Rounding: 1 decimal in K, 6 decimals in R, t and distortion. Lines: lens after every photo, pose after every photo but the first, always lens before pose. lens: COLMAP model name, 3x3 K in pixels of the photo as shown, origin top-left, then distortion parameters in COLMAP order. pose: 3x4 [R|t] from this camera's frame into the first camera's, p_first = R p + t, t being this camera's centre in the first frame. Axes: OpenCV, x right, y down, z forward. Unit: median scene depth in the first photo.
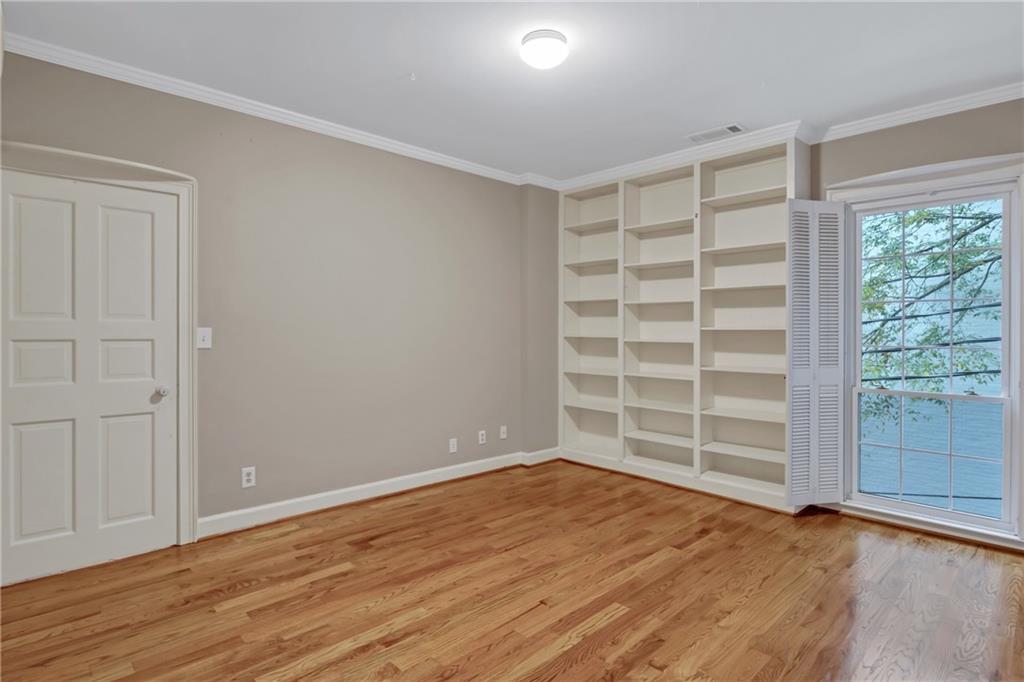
lens RADIAL K [[515.9, 0, 506.2], [0, 515.9, 337.4], [0, 0, 1]] dist [-0.005769, -0.002280]
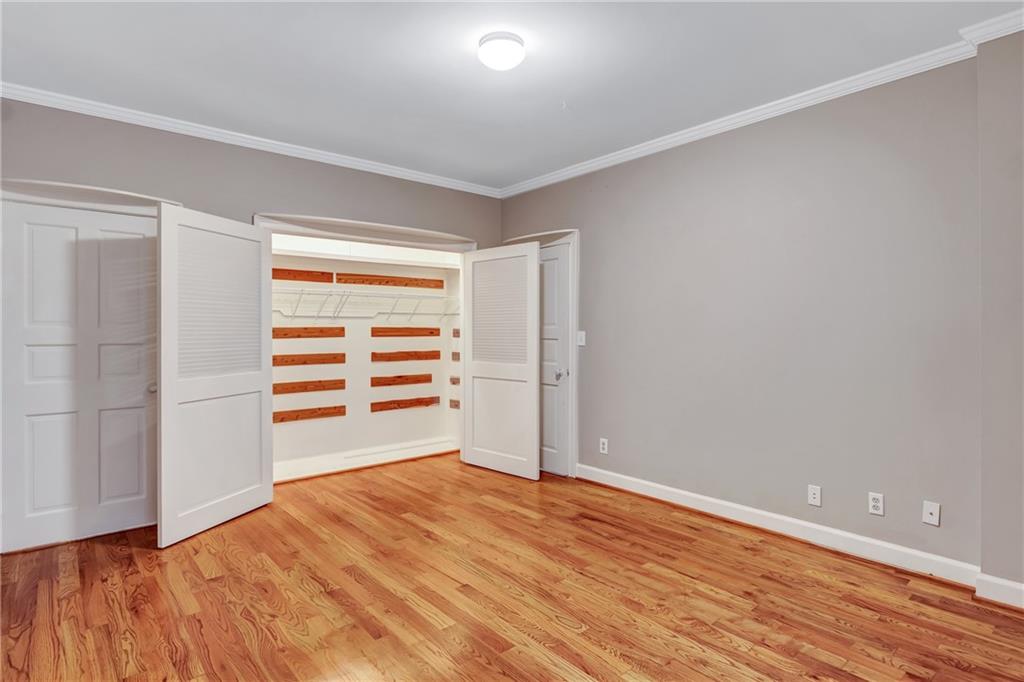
lens RADIAL K [[521.7, 0, 510.0], [0, 521.7, 336.6], [0, 0, 1]] dist [-0.007069, -0.000389]
pose [[-0.025225, 0.004047, -0.999674, 0.912400], [-0.011678, 0.999922, 0.004342, -0.008721], [0.999614, 0.011784, -0.025176, 0.881291]]
